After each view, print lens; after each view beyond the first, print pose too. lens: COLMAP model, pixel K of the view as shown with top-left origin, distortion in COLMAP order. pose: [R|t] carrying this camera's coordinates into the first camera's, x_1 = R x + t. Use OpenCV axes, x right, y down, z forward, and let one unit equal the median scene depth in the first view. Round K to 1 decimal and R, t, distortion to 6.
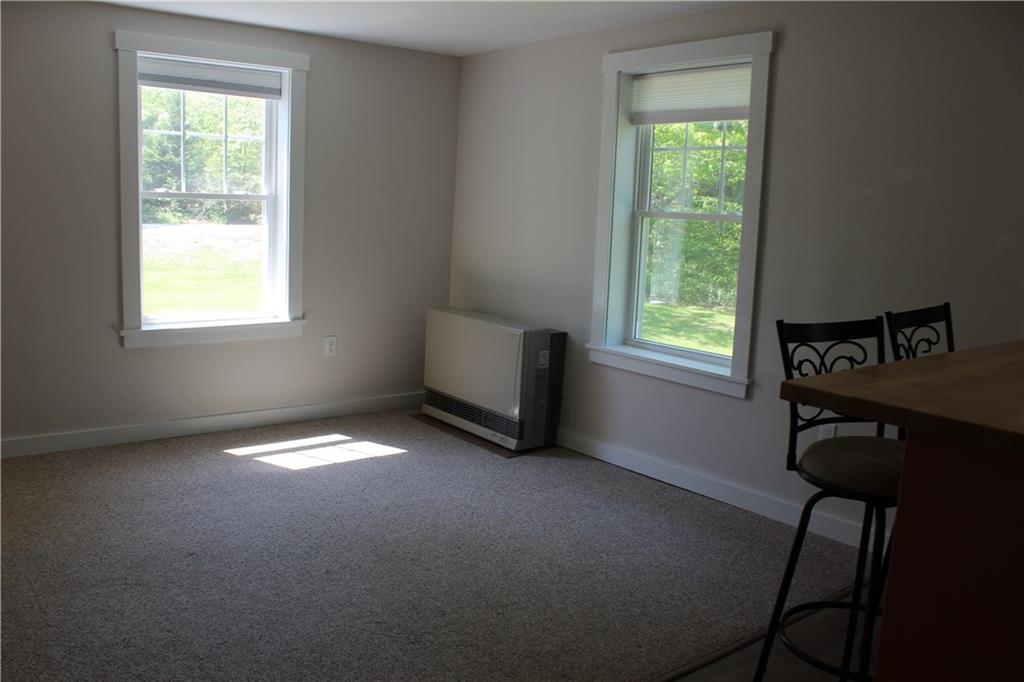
lens RADIAL K [[848.8, 0, 441.3], [0, 848.8, 340.9], [0, 0, 1]] dist [-0.141195, 0.001517]
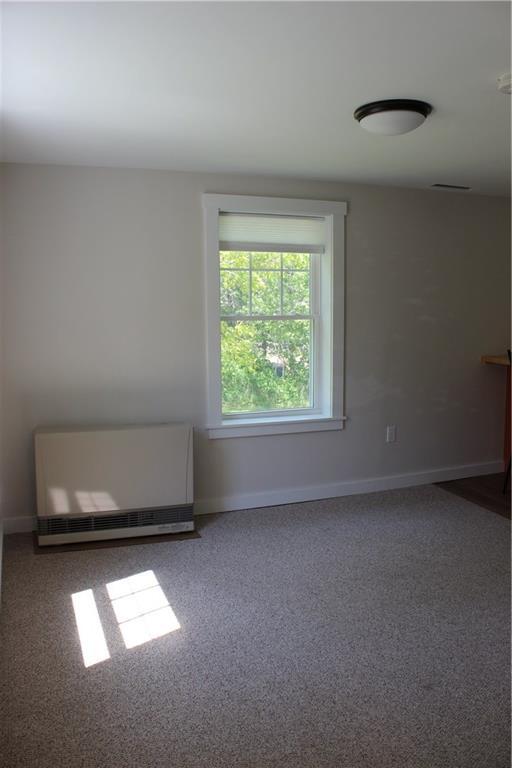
lens RADIAL K [[636.6, 0, 256.0], [0, 636.6, 384.0], [0, 0, 1]] dist [-0.141195, 0.001517]
pose [[0.251264, -0.145799, 0.956875, -0.717701], [0.168454, 0.980090, 0.105103, -0.147754], [-0.953147, 0.134781, 0.270822, 0.699384]]
